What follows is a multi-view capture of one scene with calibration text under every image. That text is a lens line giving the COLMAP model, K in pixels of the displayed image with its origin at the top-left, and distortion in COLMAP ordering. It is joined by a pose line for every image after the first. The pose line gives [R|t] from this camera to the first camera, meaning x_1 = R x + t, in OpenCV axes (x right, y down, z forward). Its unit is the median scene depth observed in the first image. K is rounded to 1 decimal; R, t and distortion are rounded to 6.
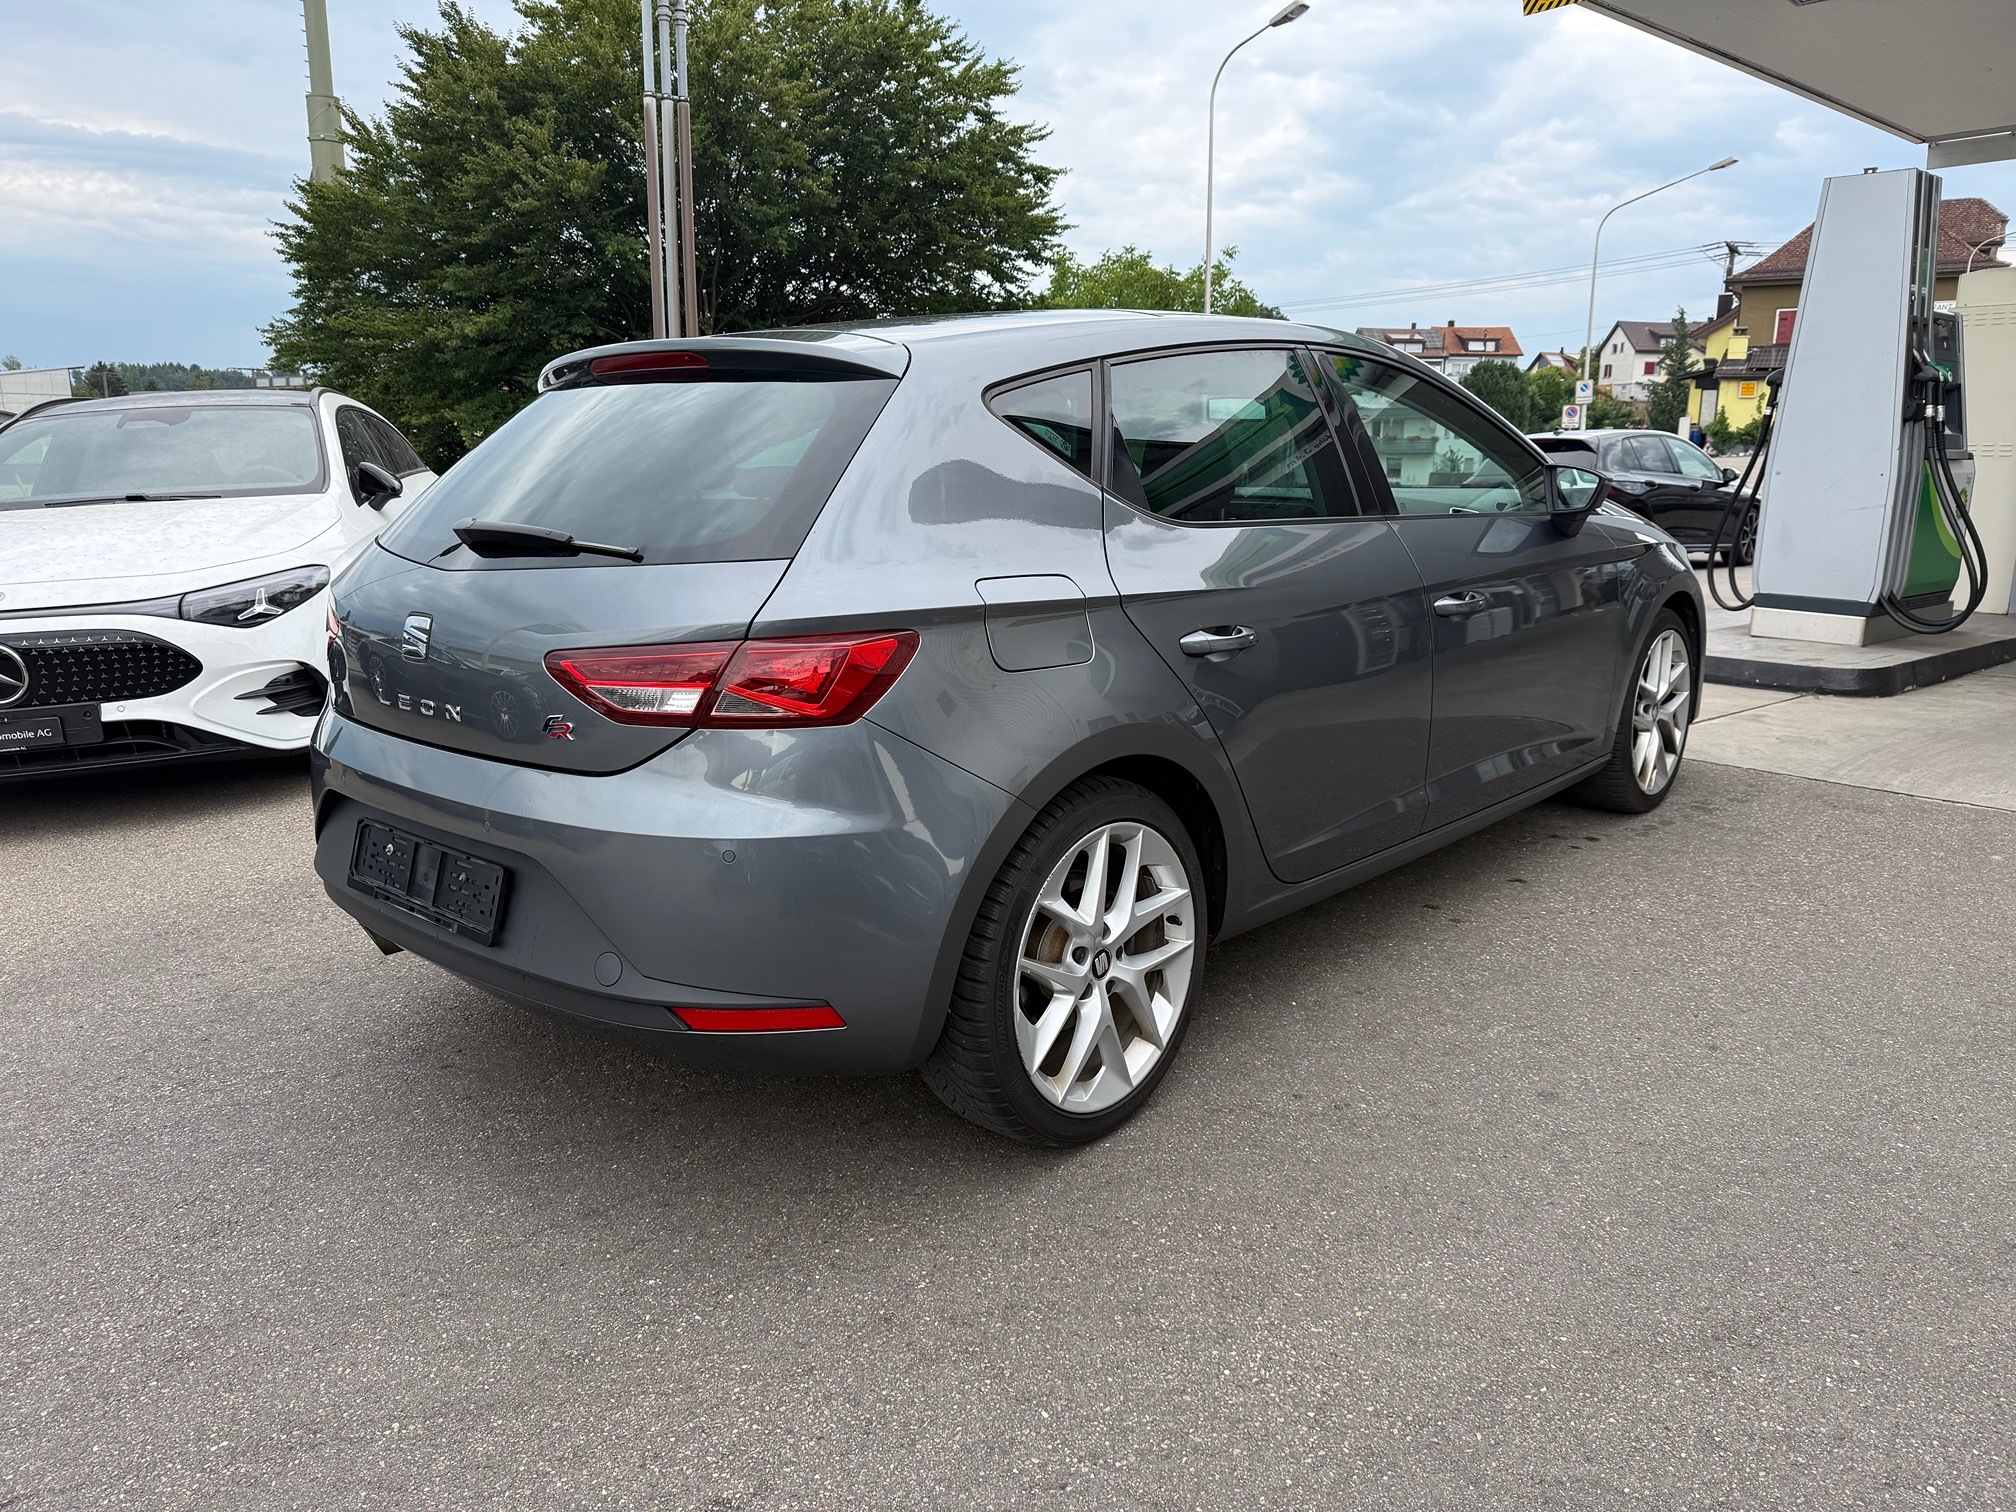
lens RADIAL K [[1413.0, 0, 1014.3], [0, 1413.0, 768.2], [0, 0, 1]] dist [0.044800, -0.076201]
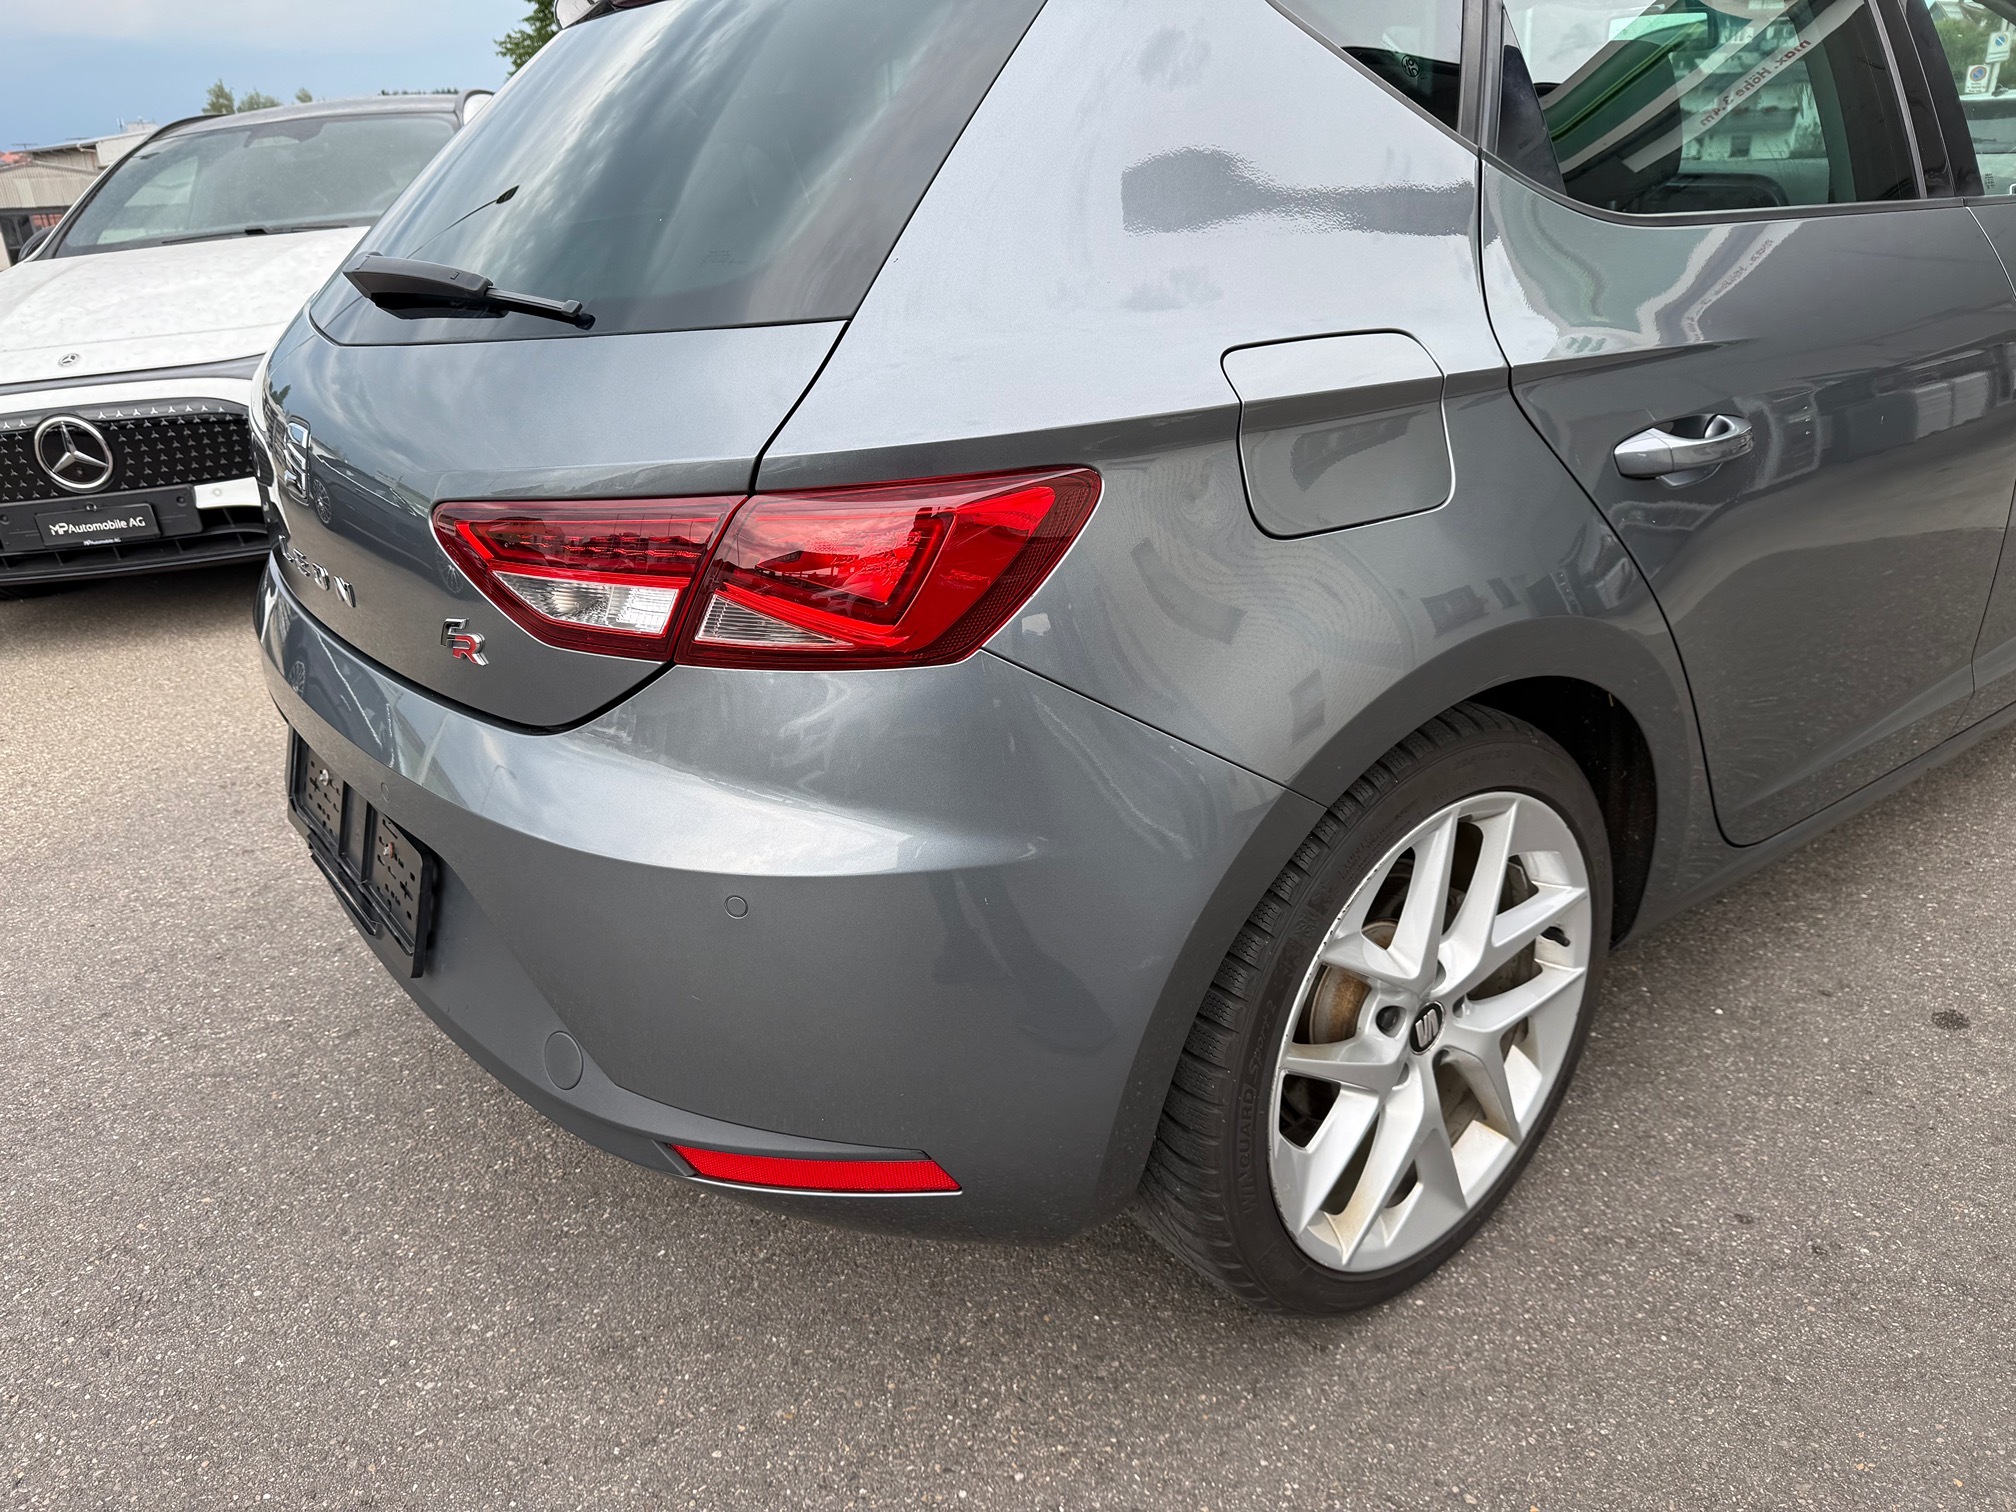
lens RADIAL K [[1413.0, 0, 1014.3], [0, 1413.0, 768.2], [0, 0, 1]] dist [0.044800, -0.076201]
pose [[0.983704, 0.035113, -0.176333, -0.005499], [-0.001335, 0.982144, 0.188125, -0.074016], [0.179790, -0.184824, 0.966186, 0.425648]]
